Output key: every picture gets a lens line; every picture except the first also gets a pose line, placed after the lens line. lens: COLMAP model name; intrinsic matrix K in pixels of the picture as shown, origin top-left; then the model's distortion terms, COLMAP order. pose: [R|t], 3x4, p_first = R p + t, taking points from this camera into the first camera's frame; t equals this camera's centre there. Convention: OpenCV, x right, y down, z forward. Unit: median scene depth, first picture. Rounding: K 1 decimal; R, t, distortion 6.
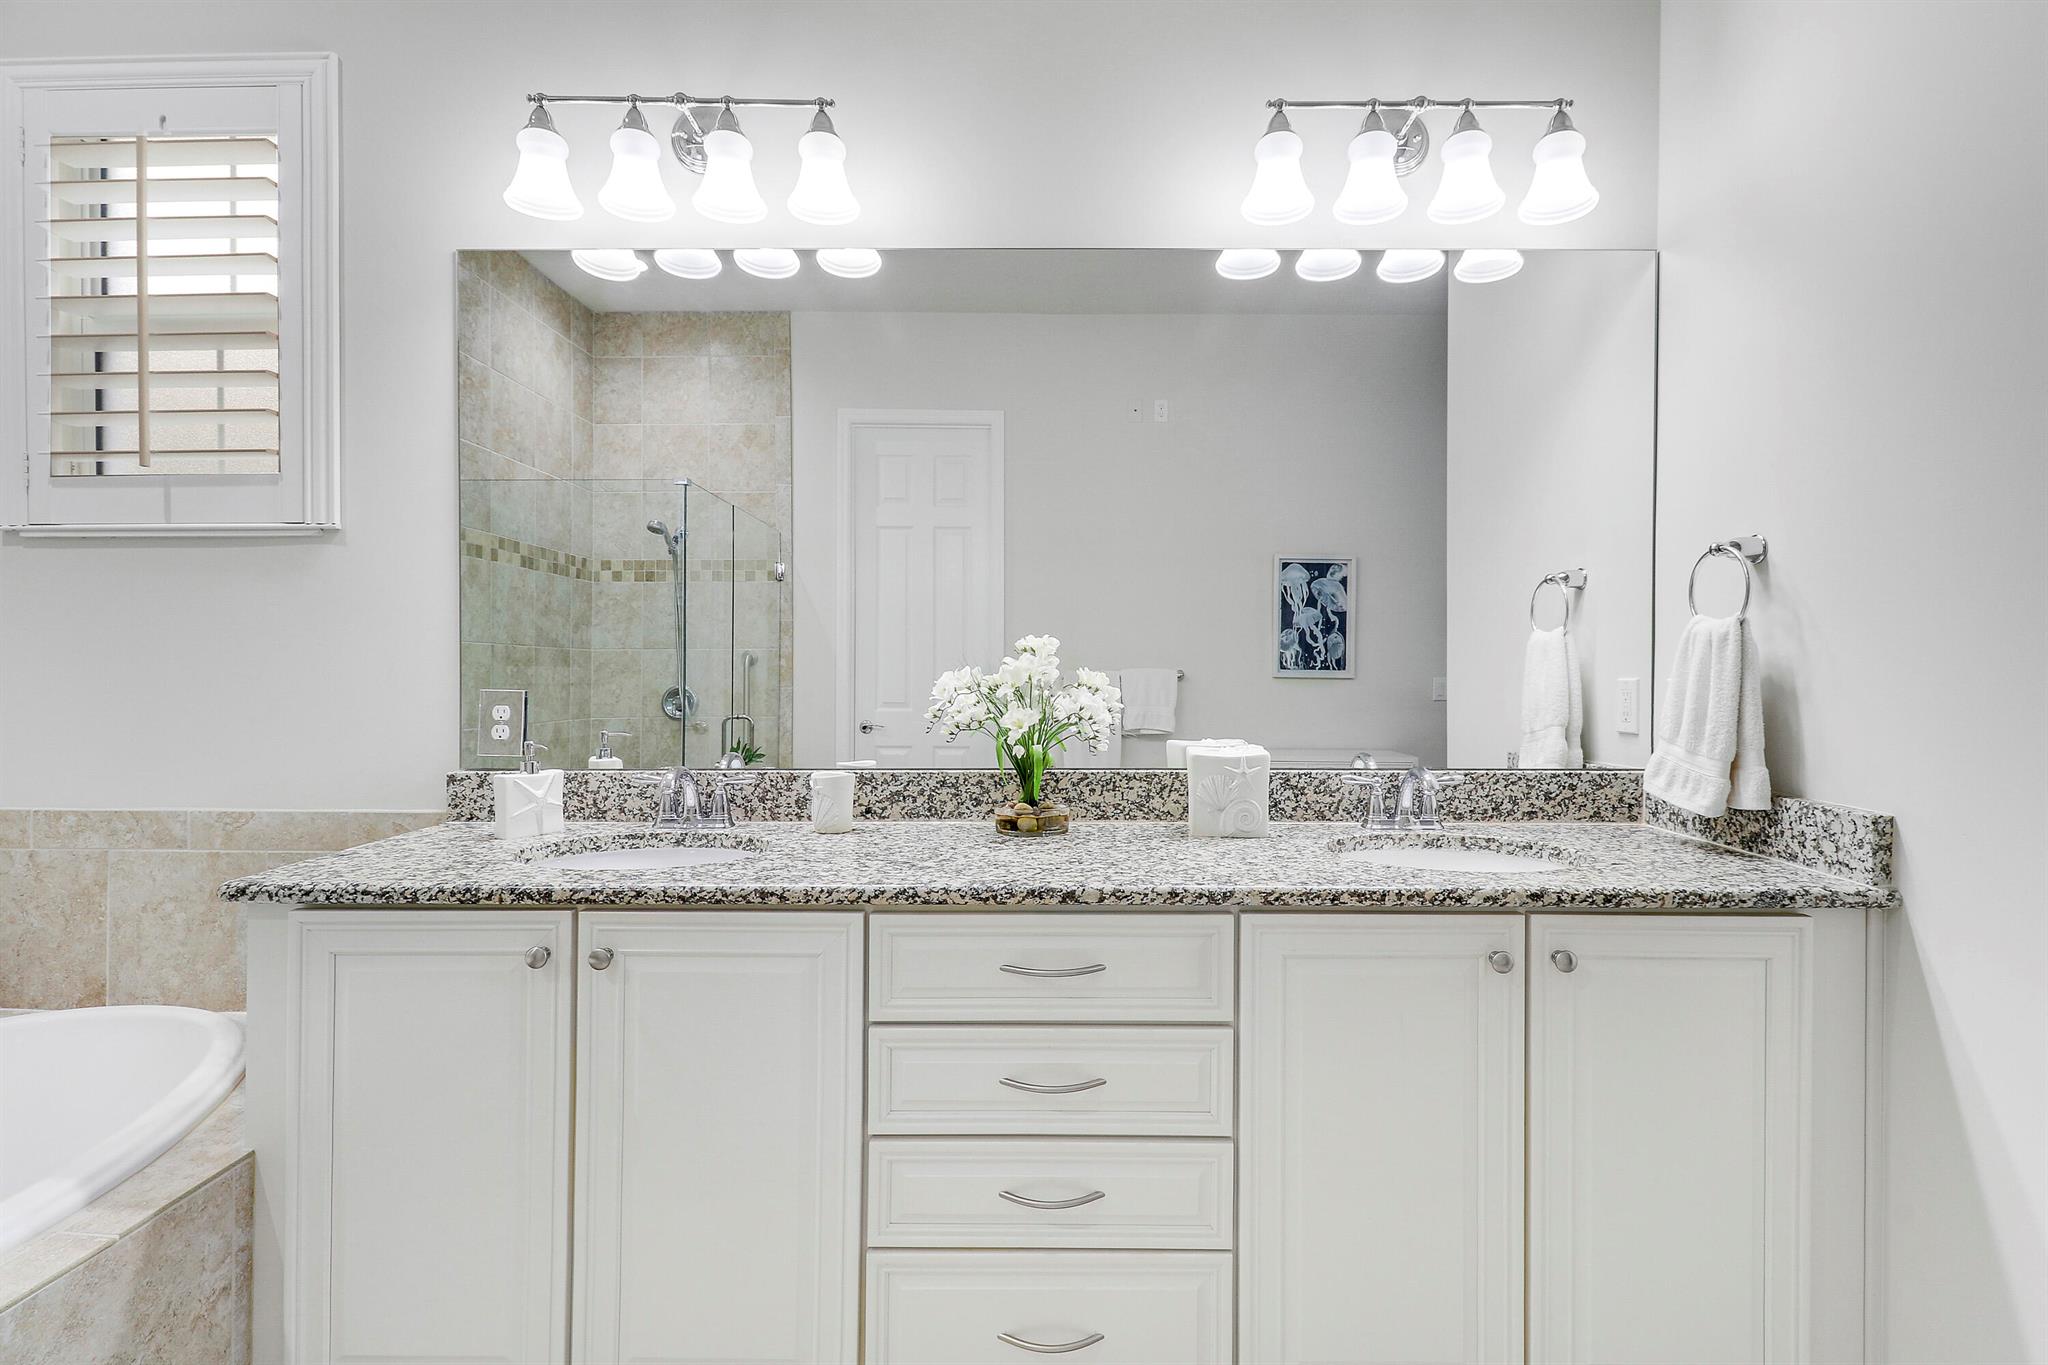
lens RADIAL K [[974.9, 0, 1035.2], [0, 974.9, 680.6], [0, 0, 1]] dist [0.026438, -0.016924]
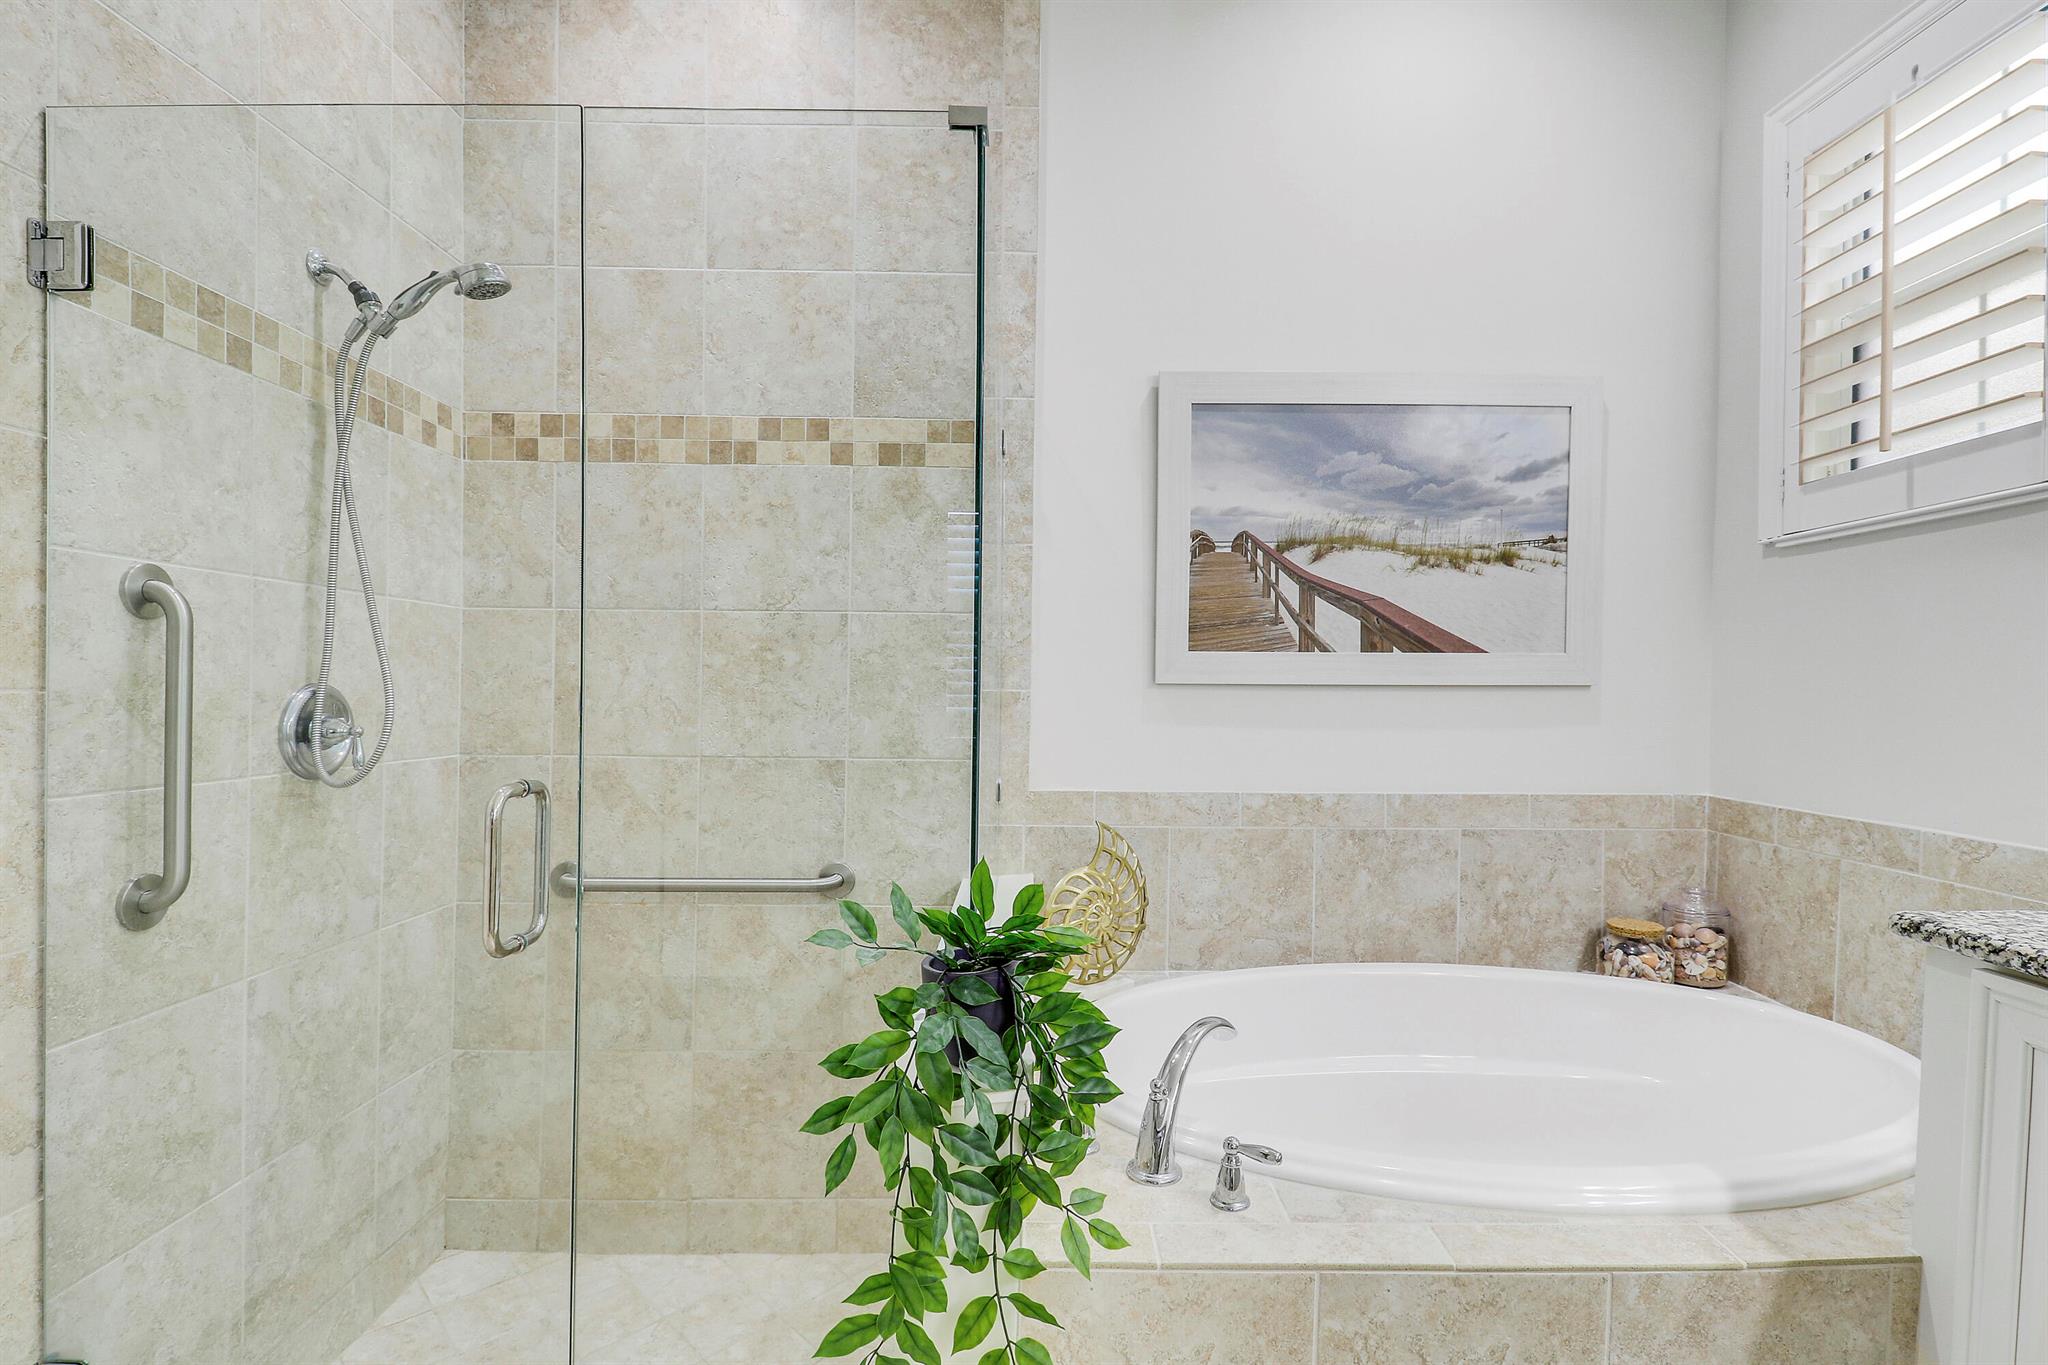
lens RADIAL K [[938.3, 0, 1047.6], [0, 938.3, 694.9], [0, 0, 1]] dist [0.007461, -0.016124]
pose [[0.033822, 0.006191, -0.999409, -0.058584], [-0.033020, 0.999442, 0.005074, 0.033643], [0.998882, 0.032829, 0.034008, 0.194525]]
